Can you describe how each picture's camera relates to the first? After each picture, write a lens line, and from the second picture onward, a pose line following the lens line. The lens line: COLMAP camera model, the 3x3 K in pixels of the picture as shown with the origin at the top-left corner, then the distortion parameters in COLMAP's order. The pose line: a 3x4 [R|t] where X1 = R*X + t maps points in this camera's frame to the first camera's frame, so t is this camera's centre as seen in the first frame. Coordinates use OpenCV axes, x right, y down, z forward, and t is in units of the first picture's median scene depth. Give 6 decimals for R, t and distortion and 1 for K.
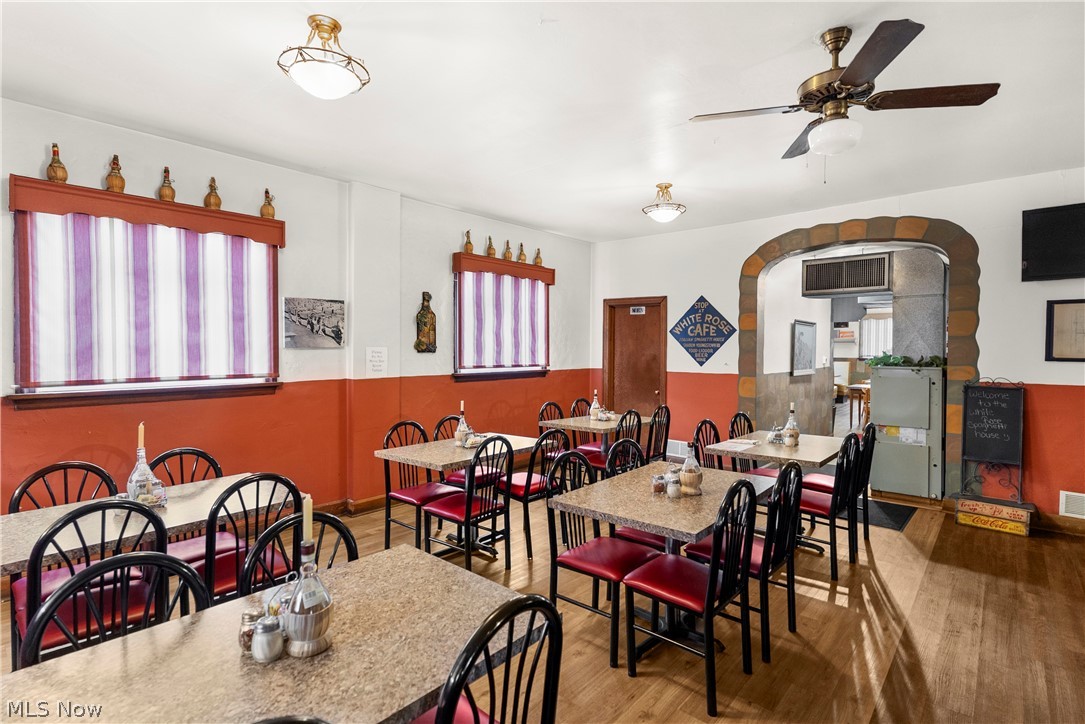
lens RADIAL K [[525.7, 0, 541.1], [0, 525.7, 364.7], [0, 0, 1]] dist [-0.000052, 0.000892]
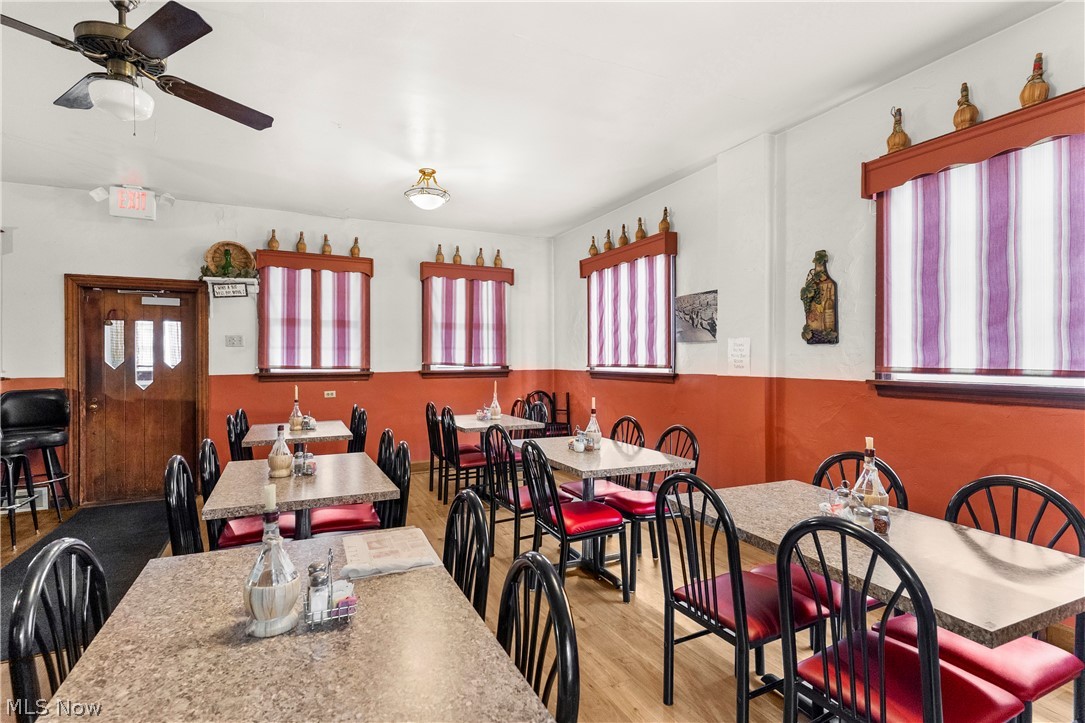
lens RADIAL K [[525.7, 0, 542.0], [0, 525.7, 358.7], [0, 0, 1]] dist [-0.000052, 0.000892]
pose [[-0.392760, 0.022422, -0.919368, 0.600432], [-0.000665, 0.999696, 0.024665, -0.023140], [0.919641, 0.010299, -0.392626, 1.083932]]
